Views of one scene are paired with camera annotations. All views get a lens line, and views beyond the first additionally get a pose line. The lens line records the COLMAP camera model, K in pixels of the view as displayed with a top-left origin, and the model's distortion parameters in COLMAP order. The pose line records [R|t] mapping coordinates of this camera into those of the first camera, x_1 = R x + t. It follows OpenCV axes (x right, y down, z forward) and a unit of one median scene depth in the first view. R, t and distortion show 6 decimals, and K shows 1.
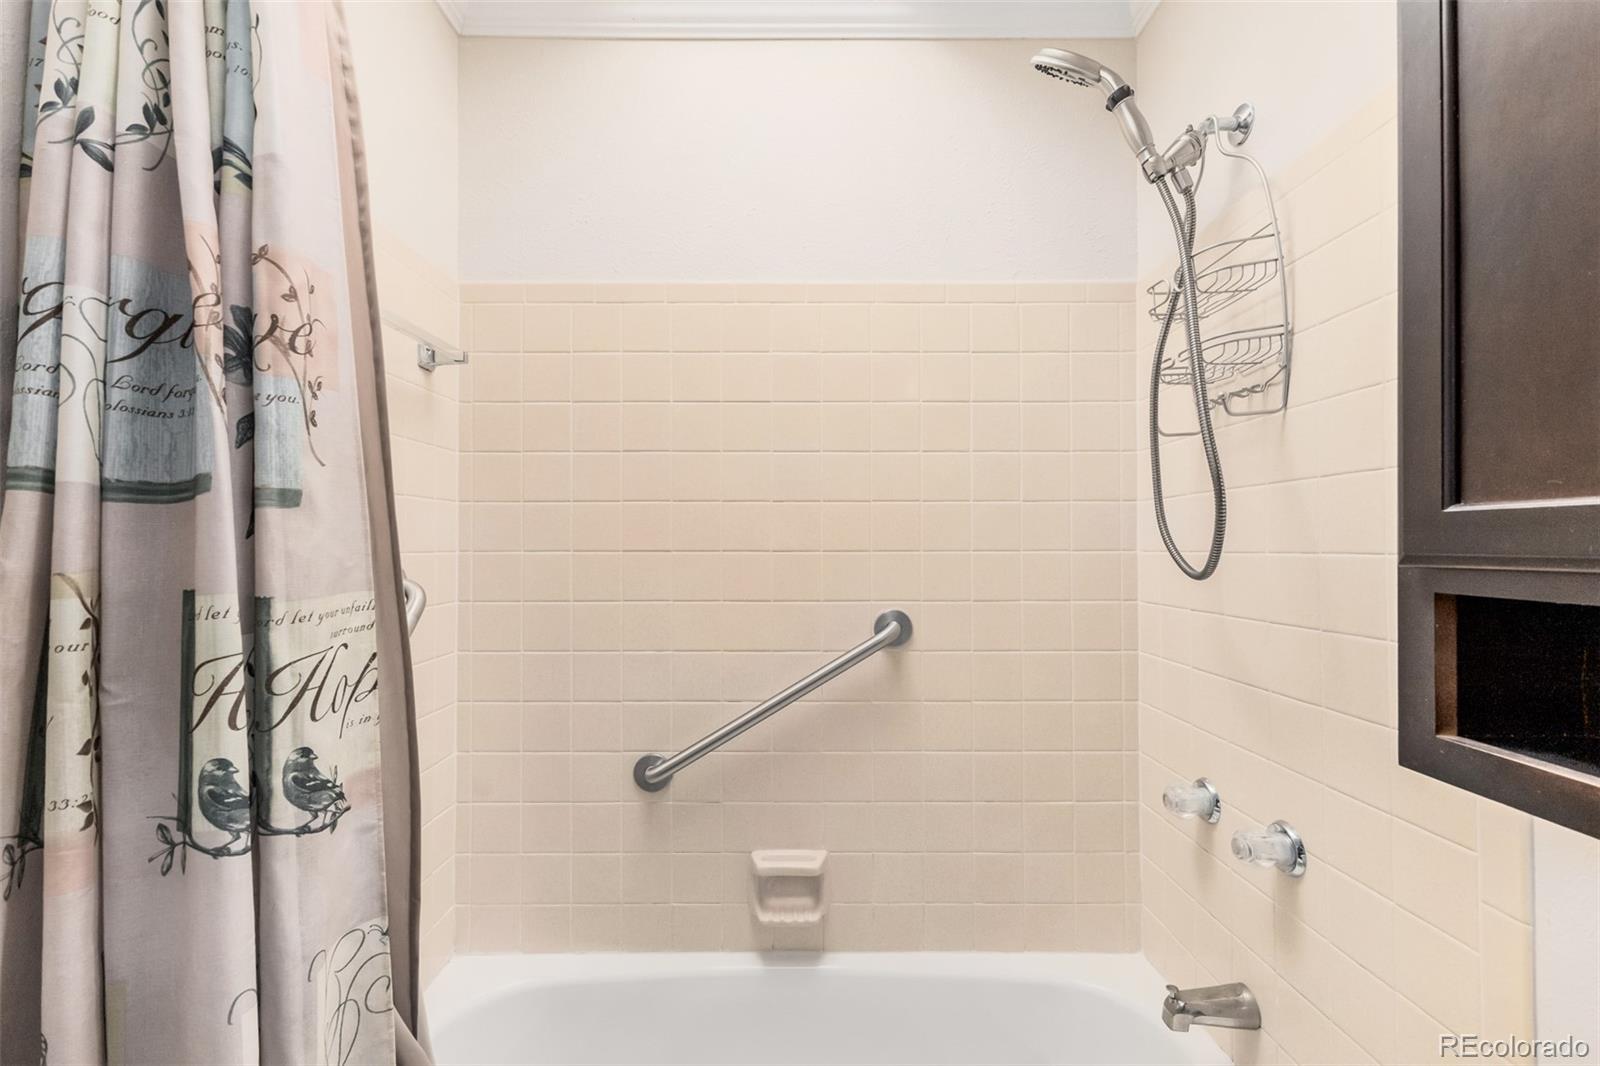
lens RADIAL K [[687.4, 0, 805.5], [0, 687.4, 536.8], [0, 0, 1]] dist [0.009348, 0.000146]
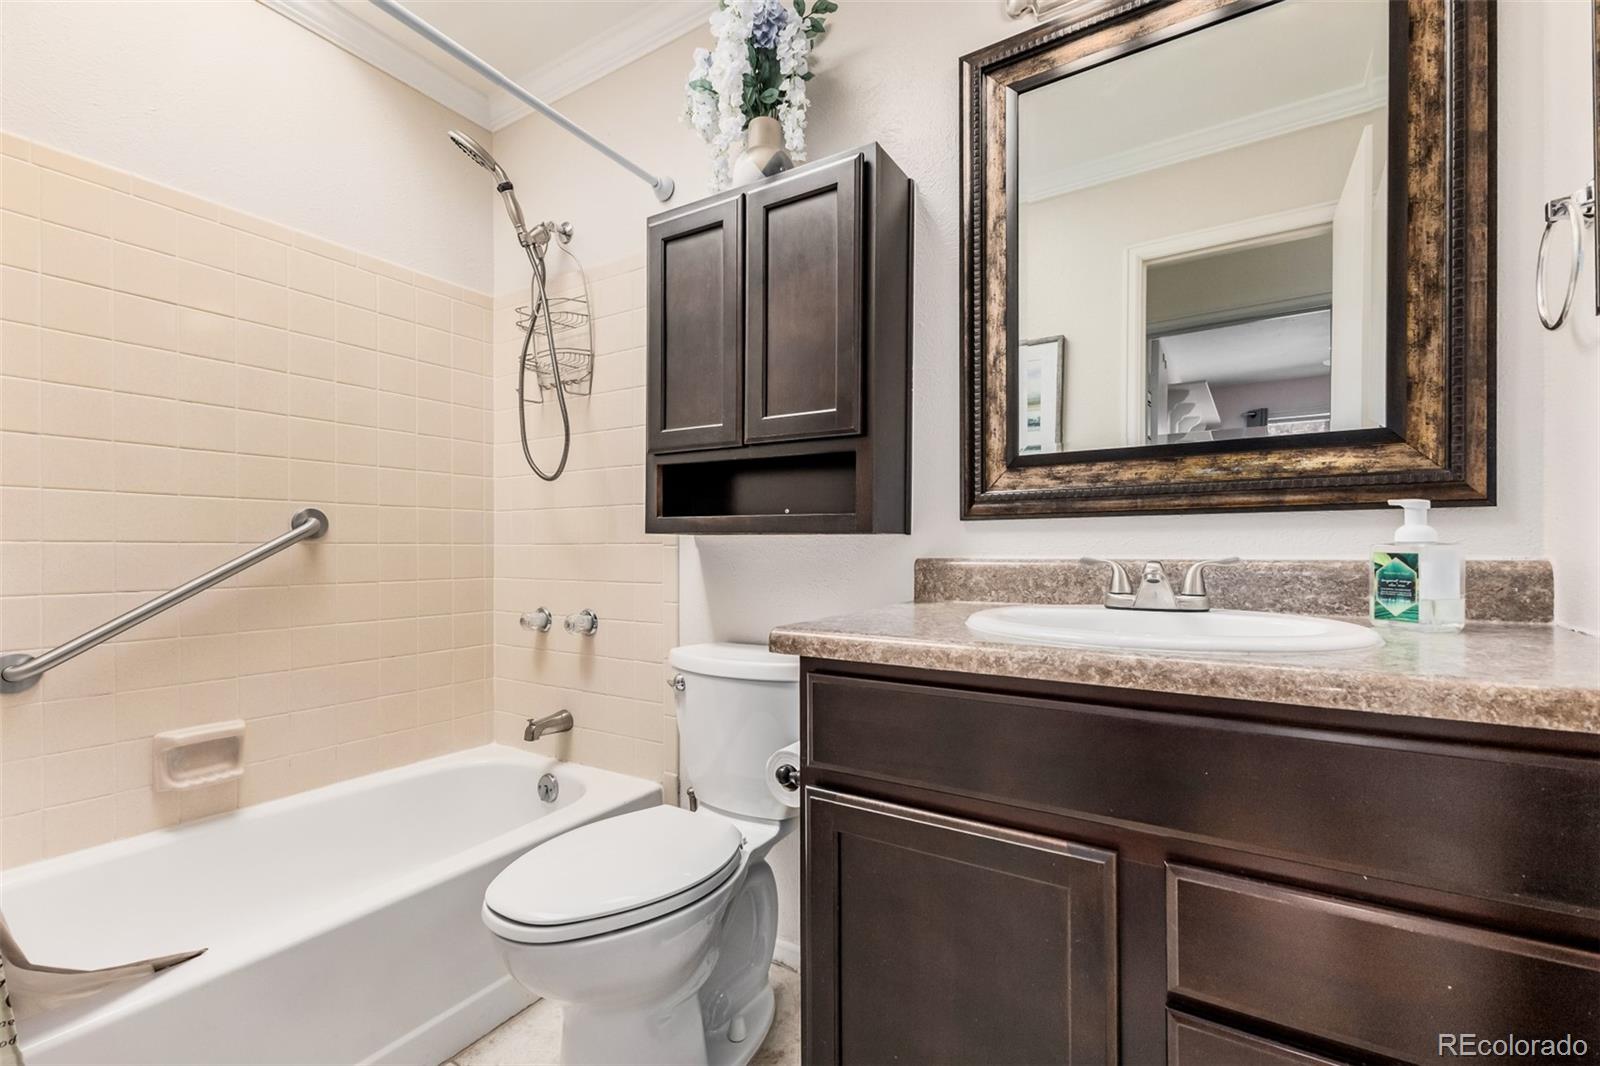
lens RADIAL K [[697.3, 0, 797.6], [0, 697.3, 544.8], [0, 0, 1]] dist [0.004438, 0.000278]
pose [[0.539108, 0.006827, 0.842209, -0.549761], [-0.008583, 0.999960, -0.002612, 0.204738], [-0.842193, -0.005821, 0.539145, -0.469084]]
